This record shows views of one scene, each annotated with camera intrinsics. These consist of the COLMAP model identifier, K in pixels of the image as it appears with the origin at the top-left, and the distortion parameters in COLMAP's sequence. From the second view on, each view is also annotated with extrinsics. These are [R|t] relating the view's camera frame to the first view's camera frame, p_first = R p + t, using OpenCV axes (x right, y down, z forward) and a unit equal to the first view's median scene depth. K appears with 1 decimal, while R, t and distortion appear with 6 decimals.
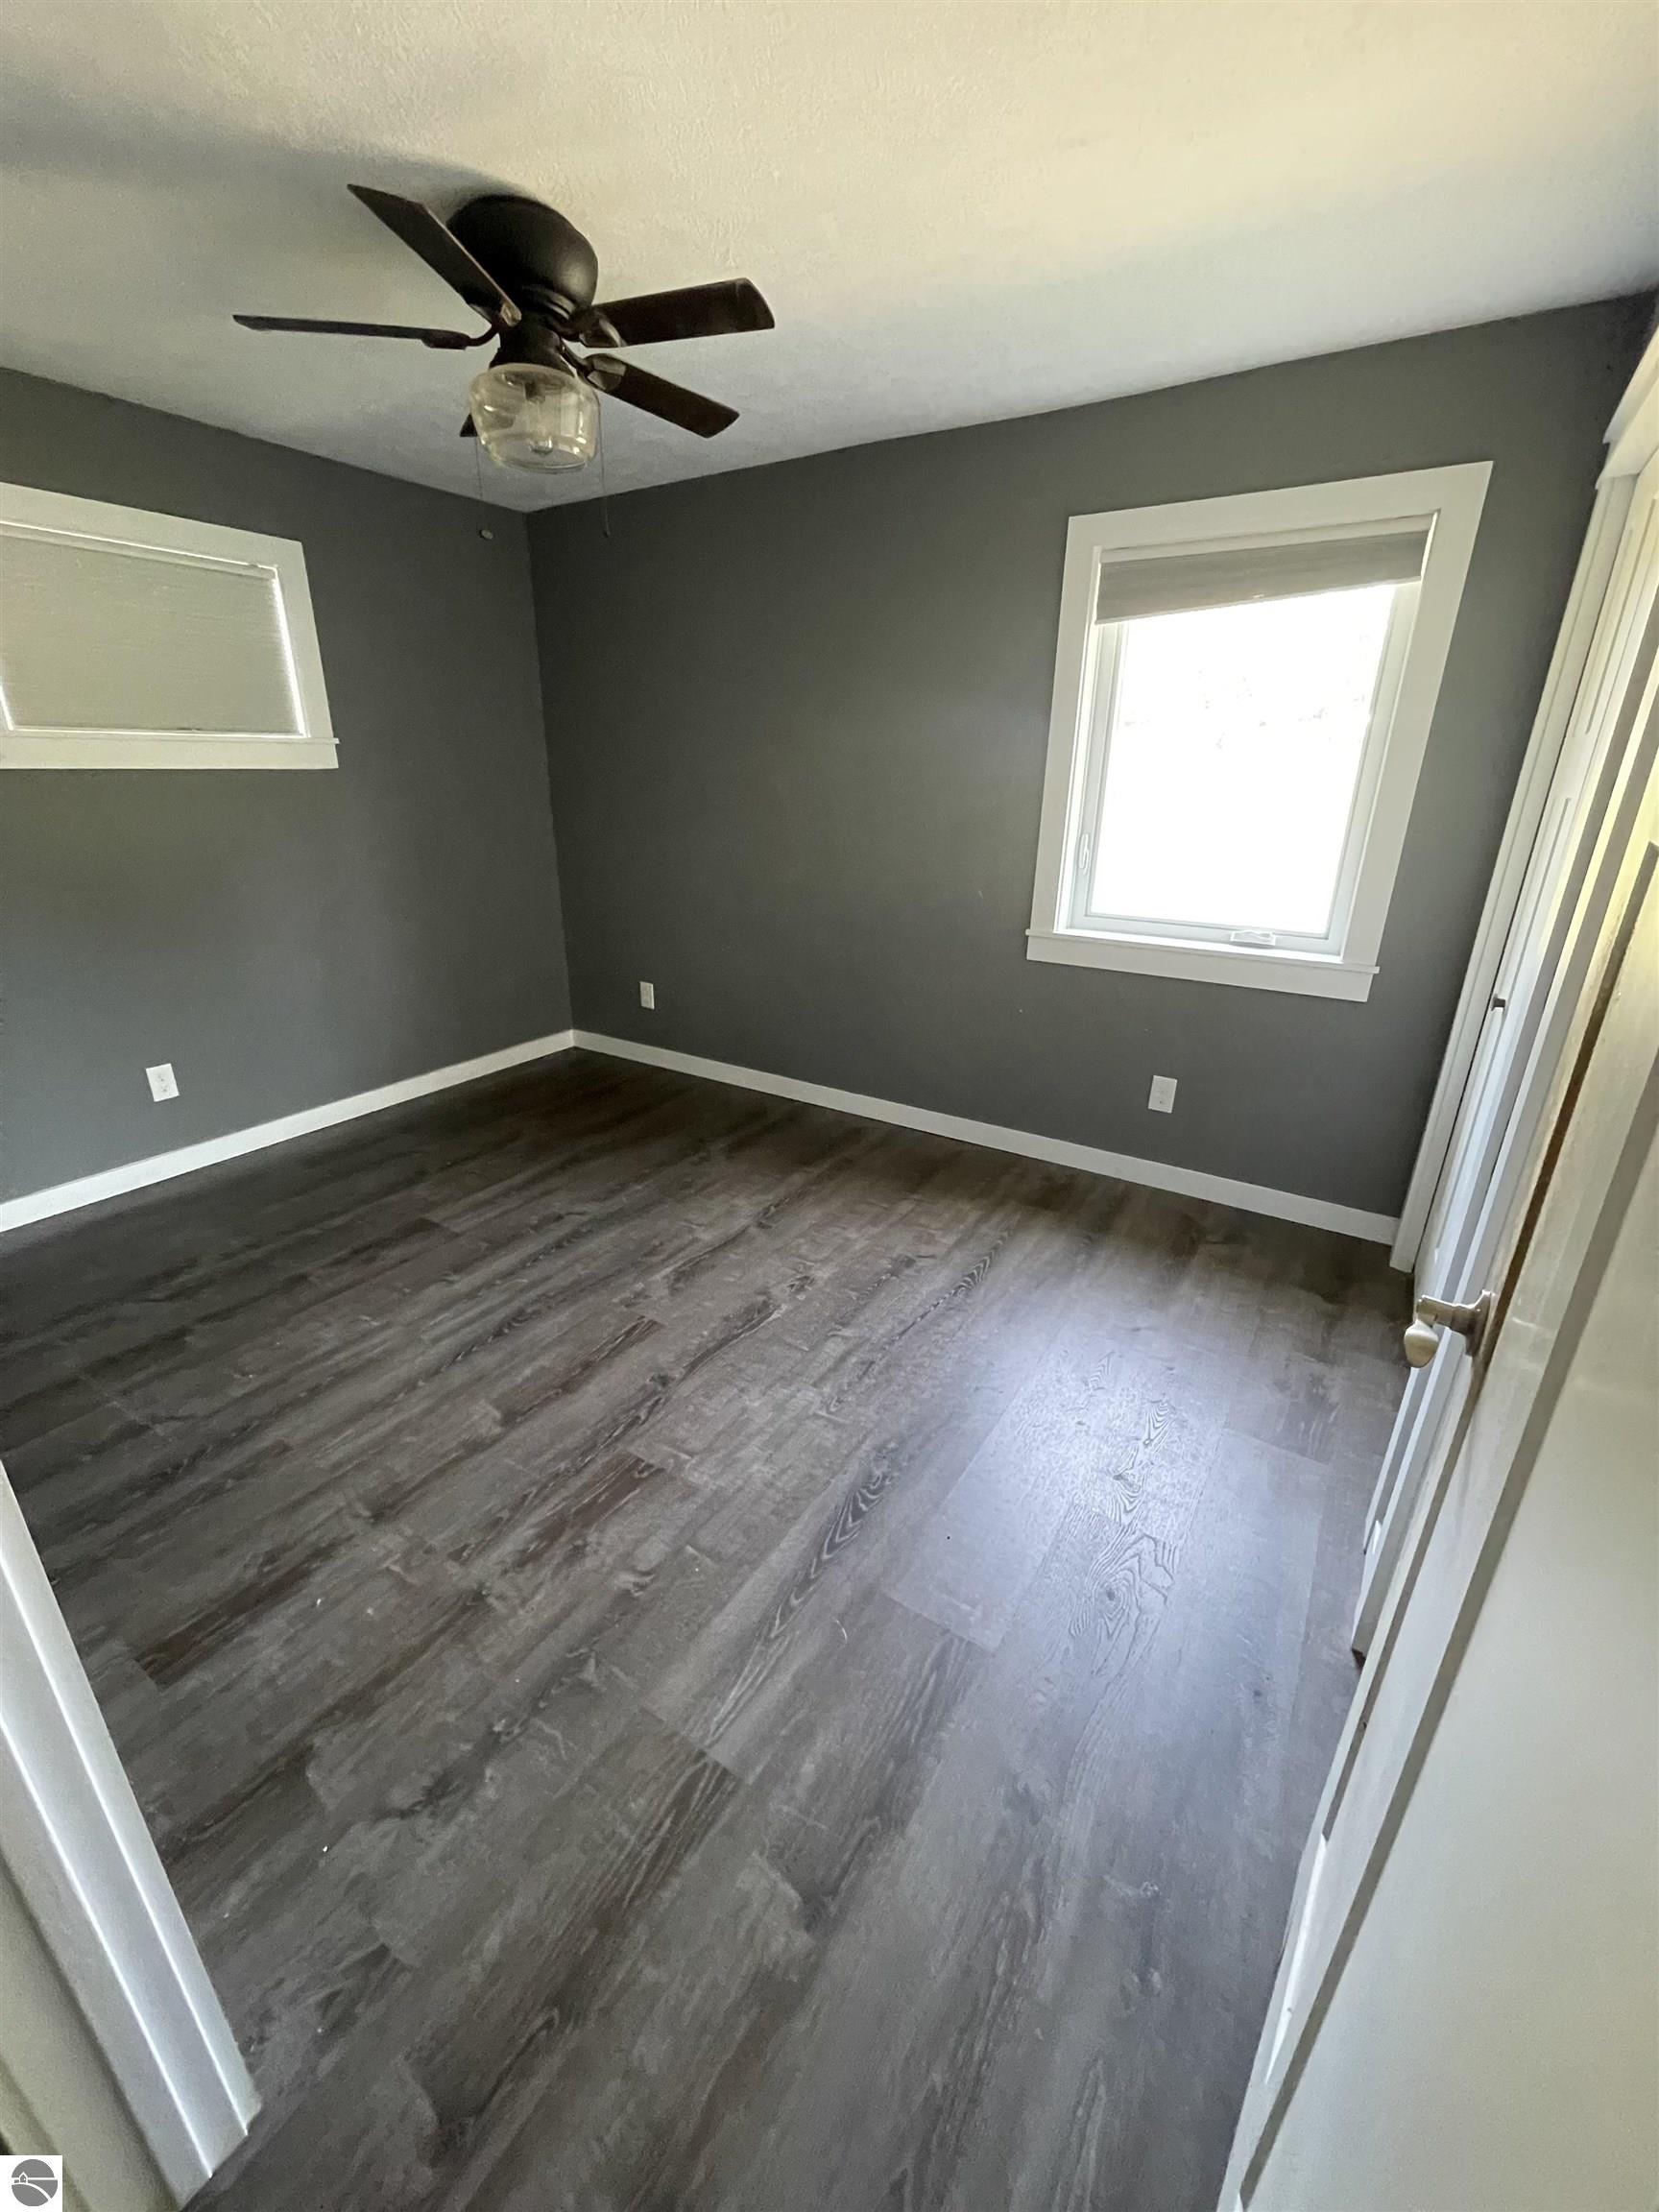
lens RADIAL K [[885.8, 0, 829.5], [0, 885.8, 1106.0], [0, 0, 1]] dist [-0.003210, -0.000167]
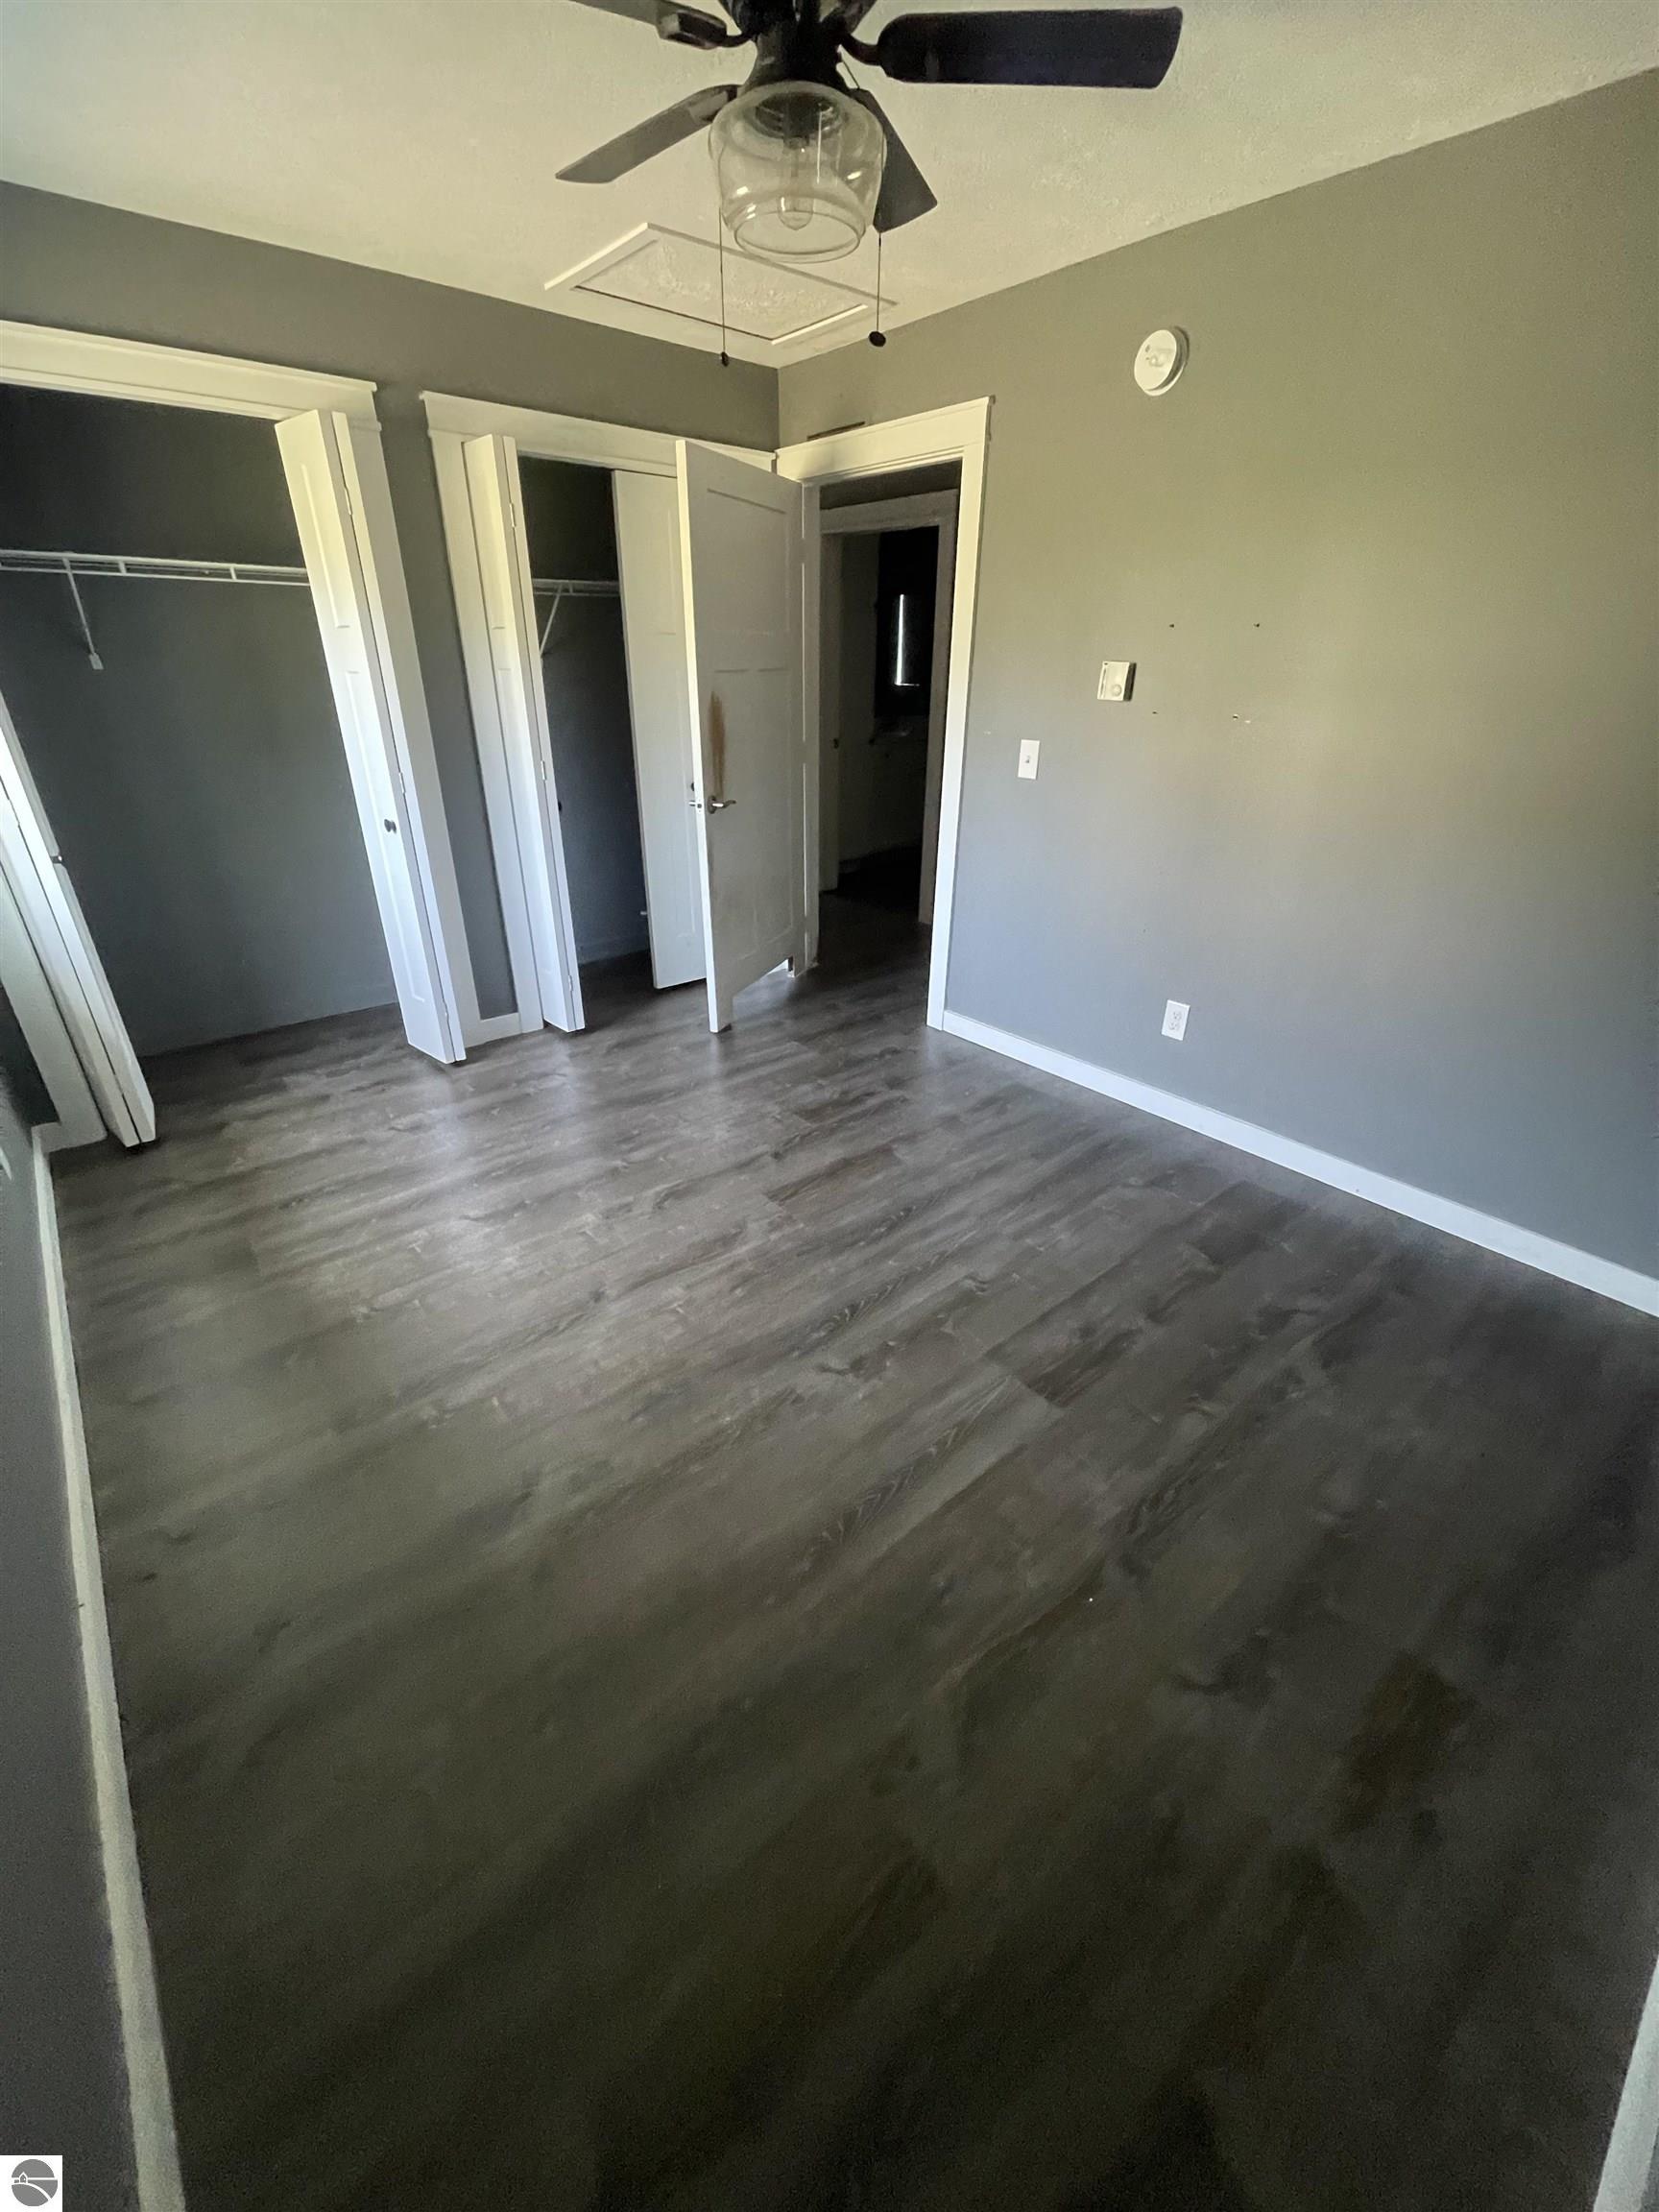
lens RADIAL K [[885.8, 0, 829.5], [0, 885.8, 1106.0], [0, 0, 1]] dist [-0.003210, -0.000167]
pose [[-0.956073, -0.148658, 0.252638, -0.498557], [0.086560, 0.680253, 0.727849, -0.586845], [-0.280058, 0.717744, -0.637503, 1.510881]]
